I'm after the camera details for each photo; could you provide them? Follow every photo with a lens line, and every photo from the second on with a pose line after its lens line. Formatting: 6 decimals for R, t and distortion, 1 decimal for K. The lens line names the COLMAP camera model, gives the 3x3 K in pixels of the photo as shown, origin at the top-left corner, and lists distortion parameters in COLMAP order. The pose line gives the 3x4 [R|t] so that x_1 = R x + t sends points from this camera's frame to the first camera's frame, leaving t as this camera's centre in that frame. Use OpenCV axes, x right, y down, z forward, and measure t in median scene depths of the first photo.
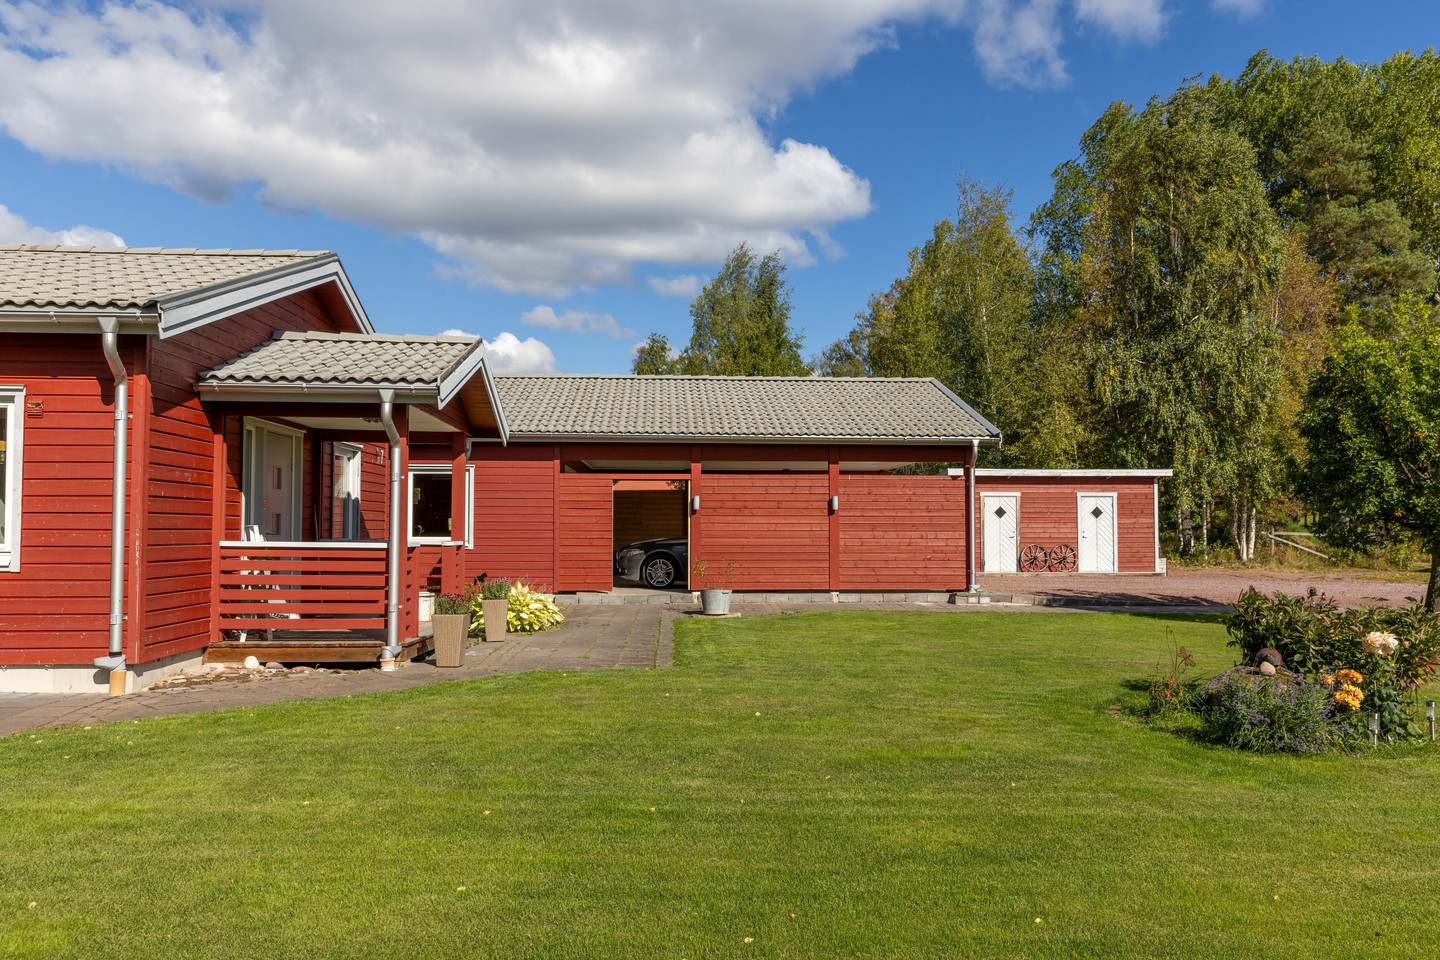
lens RADIAL K [[1109.7, 0, 727.8], [0, 1109.7, 478.5], [0, 0, 1]] dist [-0.002643, -0.000250]
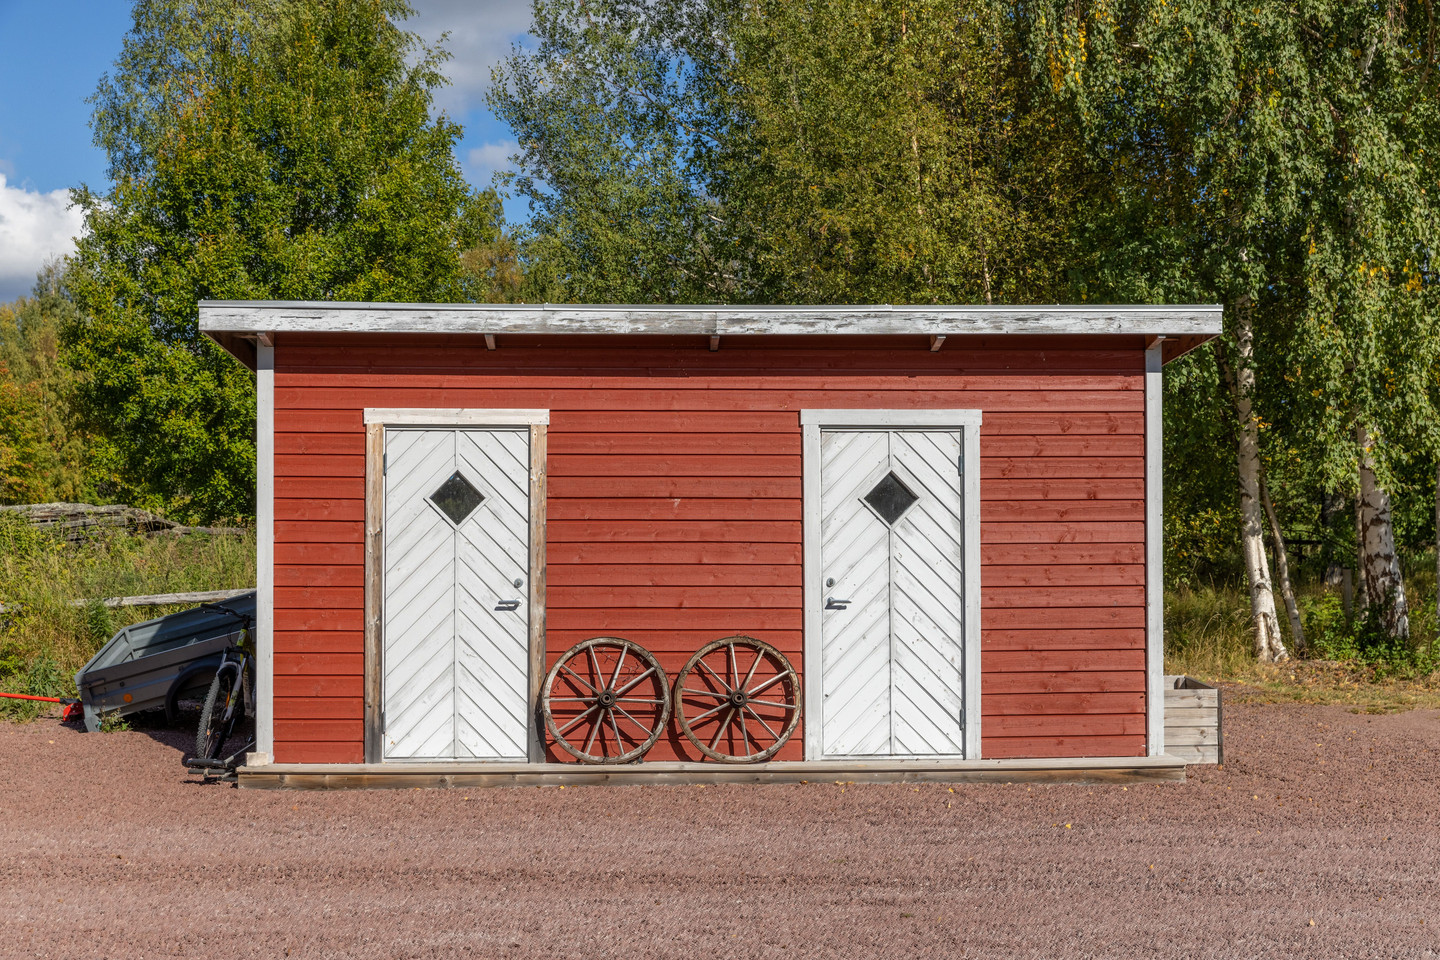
lens RADIAL K [[1901.1, 0, 717.4], [0, 1901.1, 489.8], [0, 0, 1]] dist [0.040517, 0.000000]
pose [[0.999980, -0.002614, -0.005681, 0.299958], [0.002714, 0.999839, 0.017730, 0.022111], [0.005634, -0.017745, 0.999827, 0.611651]]
